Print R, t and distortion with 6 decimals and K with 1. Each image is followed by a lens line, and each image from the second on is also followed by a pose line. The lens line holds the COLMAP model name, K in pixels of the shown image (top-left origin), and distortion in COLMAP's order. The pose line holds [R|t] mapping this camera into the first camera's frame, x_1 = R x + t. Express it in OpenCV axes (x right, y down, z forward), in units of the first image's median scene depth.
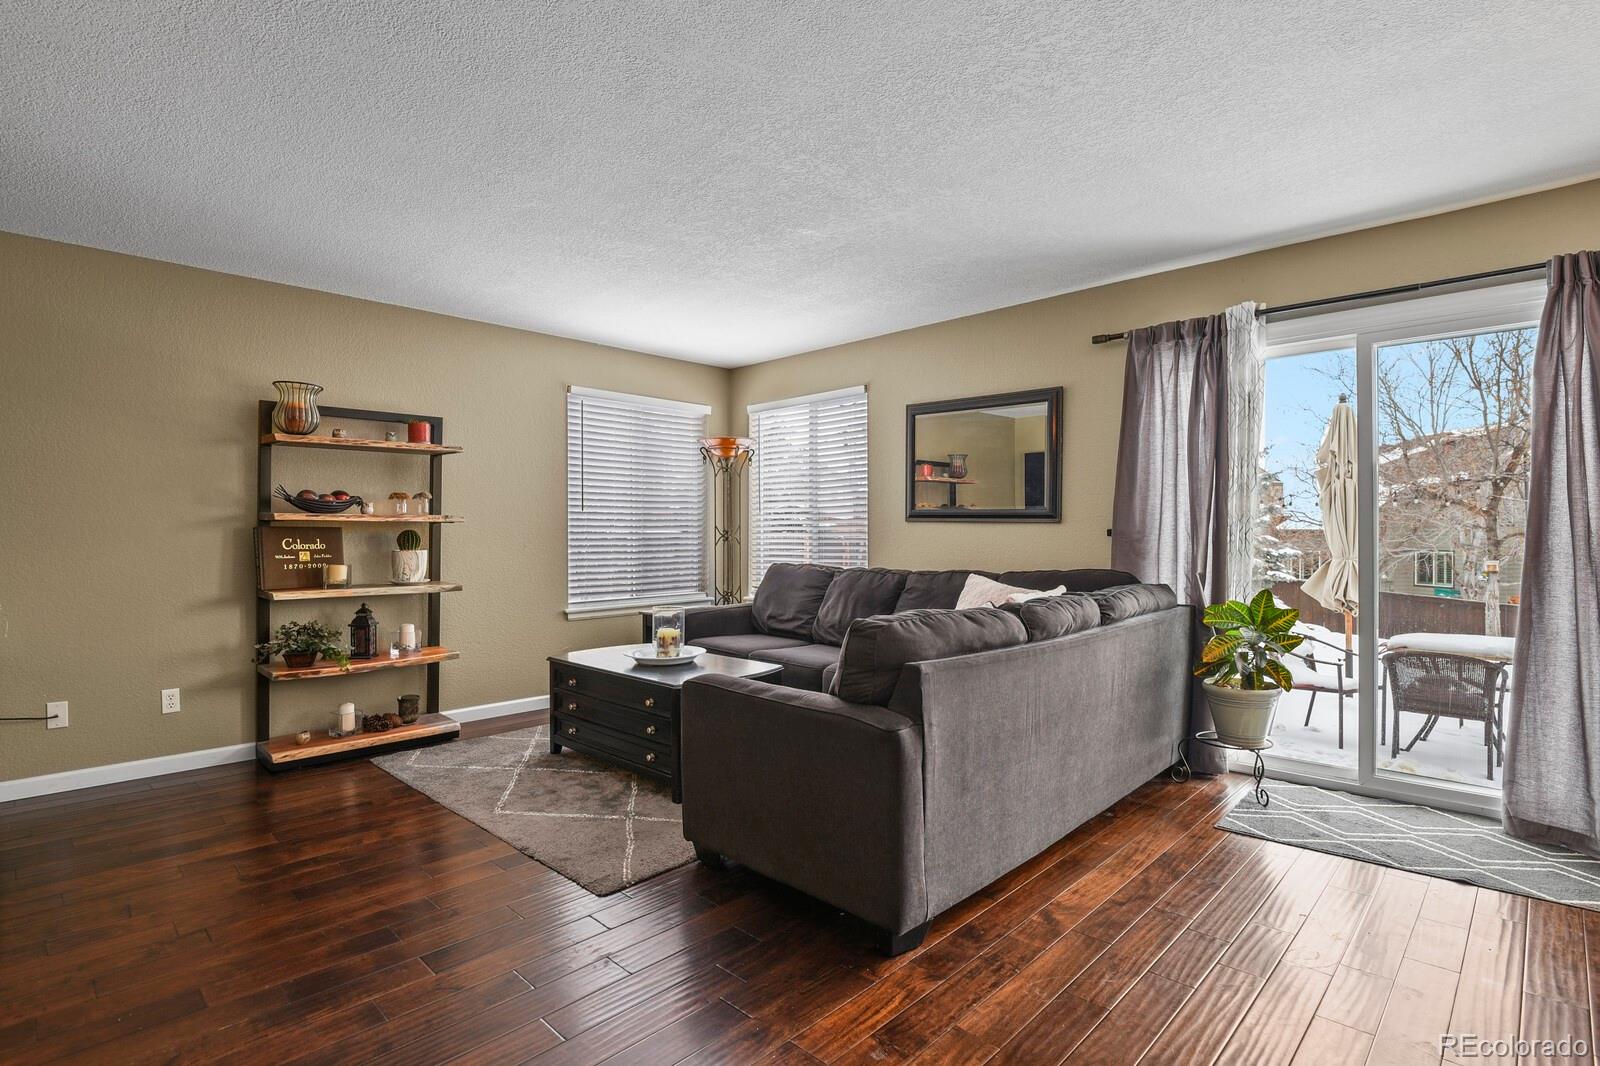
lens RADIAL K [[771.7, 0, 800.0], [0, 771.7, 533.0], [0, 0, 1]] dist [-0.002835, -0.000615]
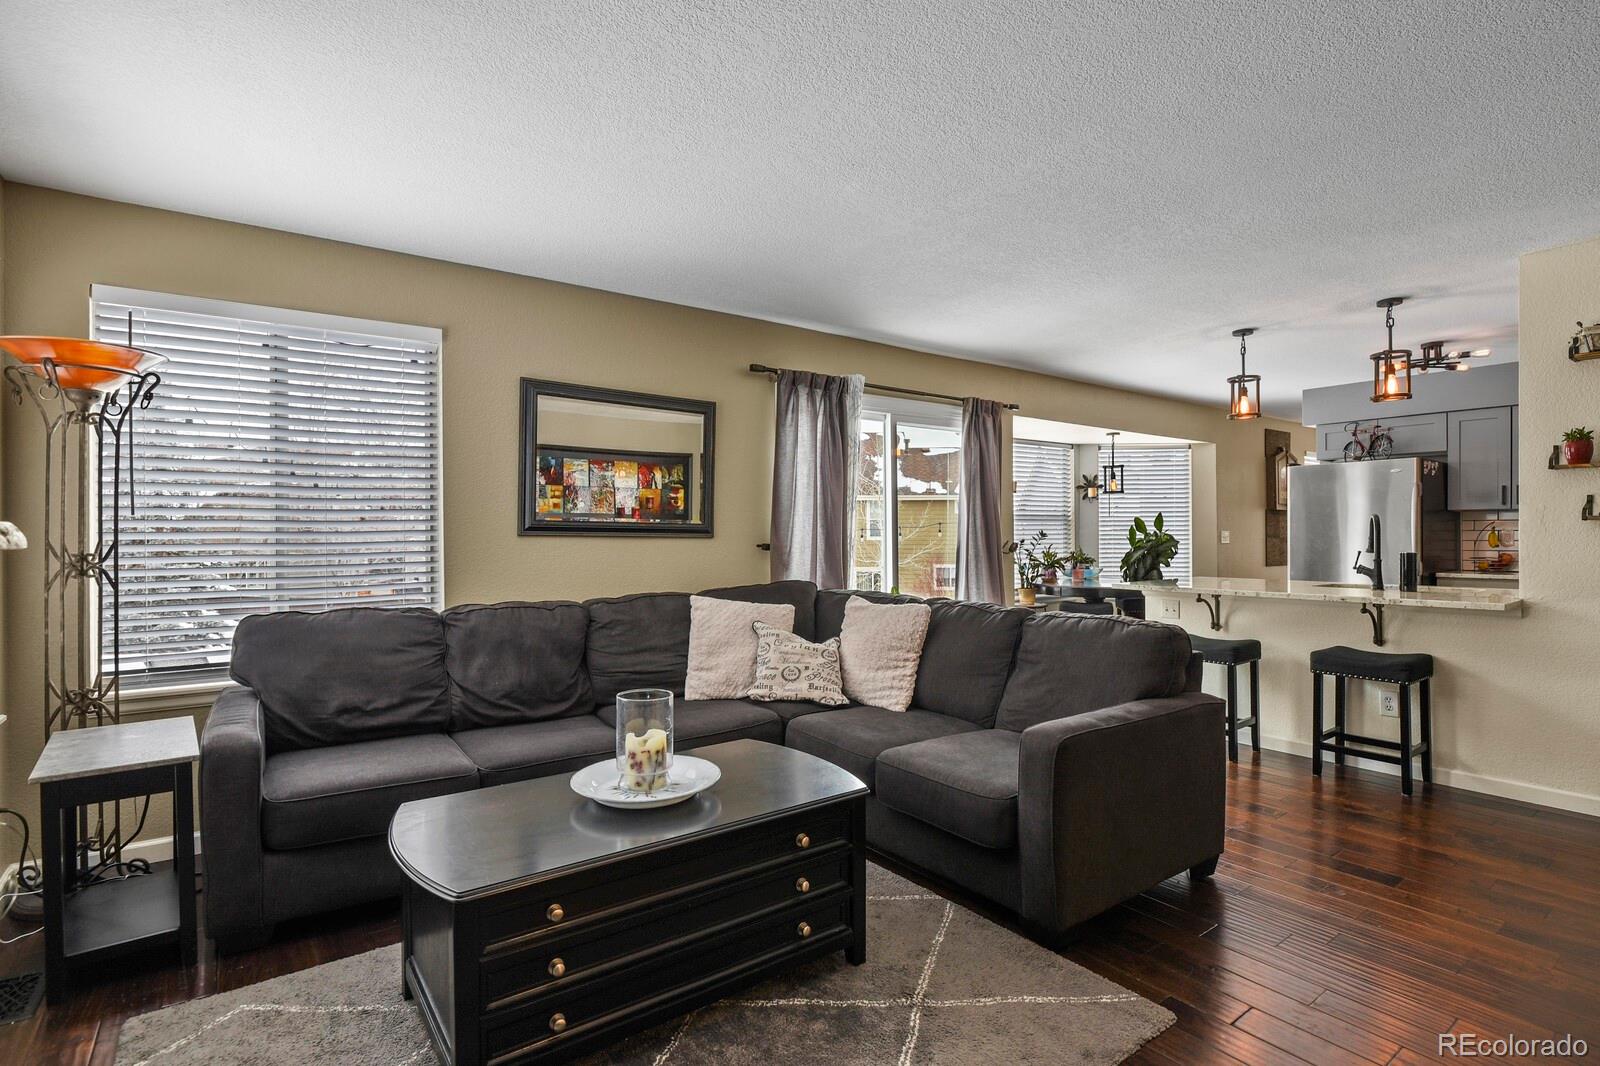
lens RADIAL K [[781.1, 0, 800.0], [0, 781.1, 533.0], [0, 0, 1]] dist [0.000703, -0.000081]
pose [[0.166553, -0.002268, 0.986030, -0.690409], [0.000916, 0.999997, 0.002145, -0.023062], [-0.986032, 0.000546, 0.166555, 0.769437]]
